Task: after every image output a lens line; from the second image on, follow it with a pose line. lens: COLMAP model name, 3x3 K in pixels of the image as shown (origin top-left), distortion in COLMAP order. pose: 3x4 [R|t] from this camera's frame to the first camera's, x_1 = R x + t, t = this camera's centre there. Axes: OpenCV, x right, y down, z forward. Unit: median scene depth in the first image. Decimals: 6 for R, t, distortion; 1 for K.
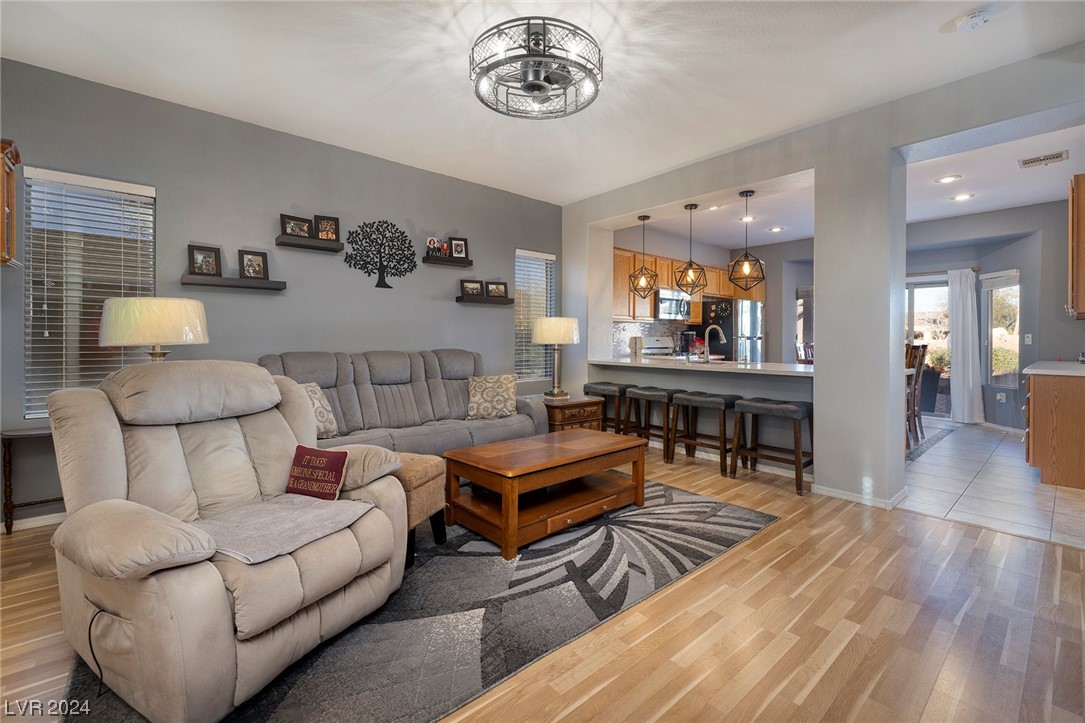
lens RADIAL K [[462.1, 0, 542.0], [0, 462.1, 342.0], [0, 0, 1]] dist [-0.002439, 0.000176]
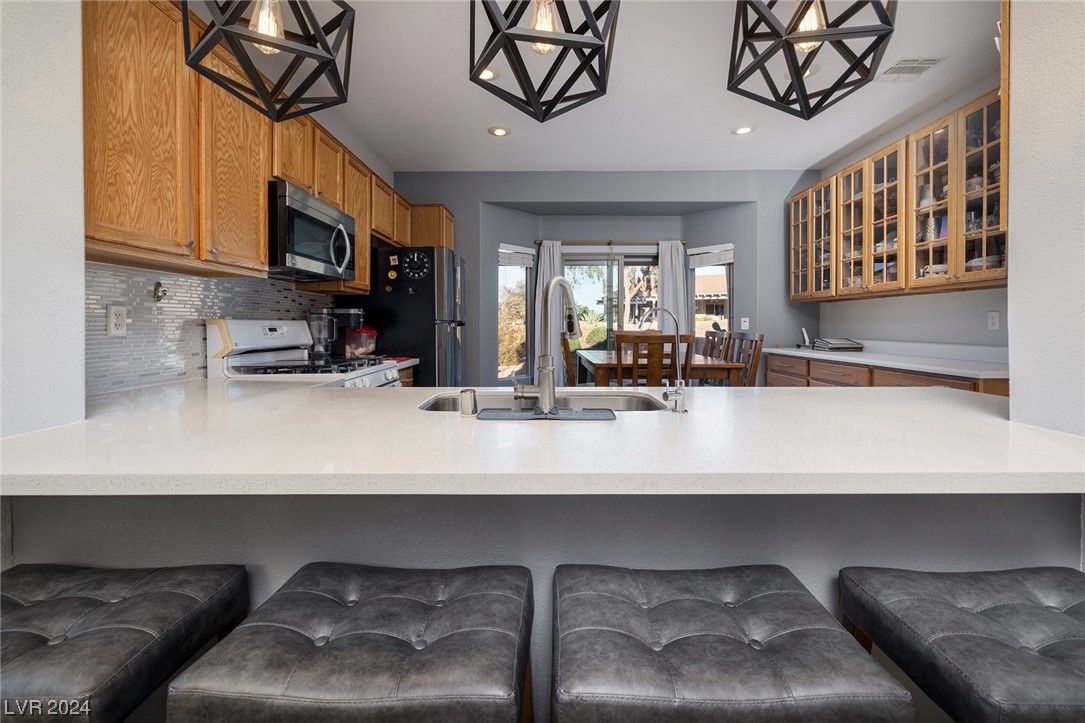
lens RADIAL K [[470.9, 0, 549.0], [0, 470.9, 325.3], [0, 0, 1]] dist [-0.002950, -0.000519]
pose [[0.654368, -0.004708, 0.756162, 0.169149], [0.007471, 0.999972, -0.000239, -0.007754], [-0.756139, 0.005805, 0.654385, 0.922806]]
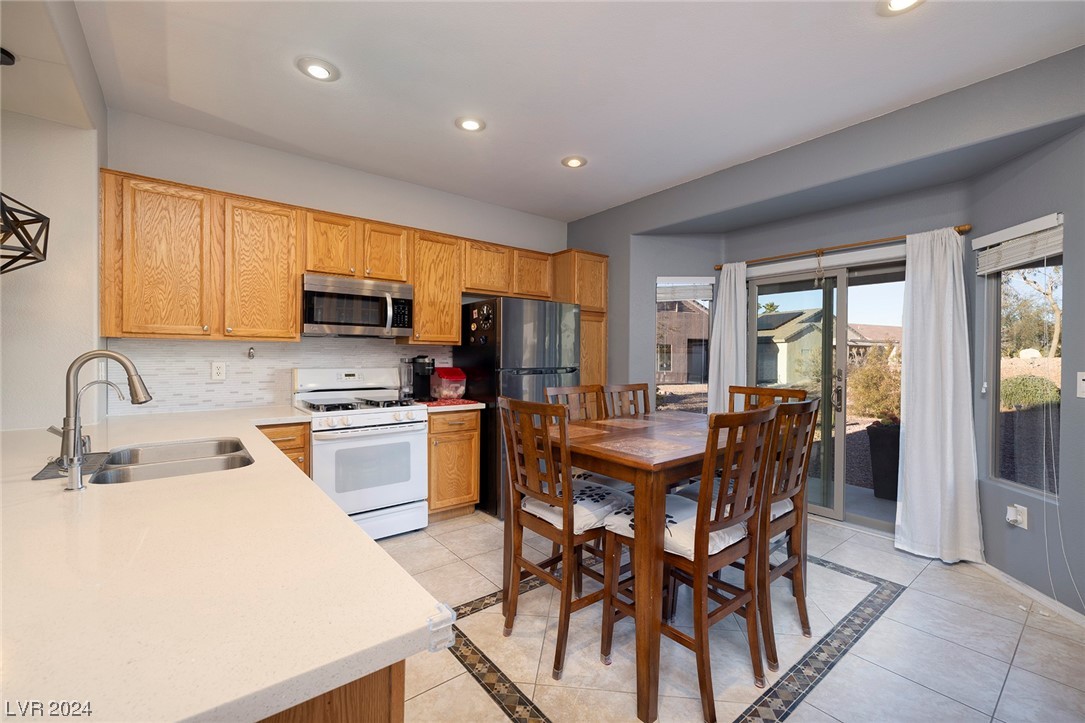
lens RADIAL K [[462.1, 0, 535.4], [0, 462.1, 358.1], [0, 0, 1]] dist [-0.002439, 0.000176]
pose [[0.998890, 0.004101, -0.046935, 0.788289], [-0.004380, 0.999973, -0.005846, -0.032994], [0.046909, 0.006046, 0.998881, 0.765986]]
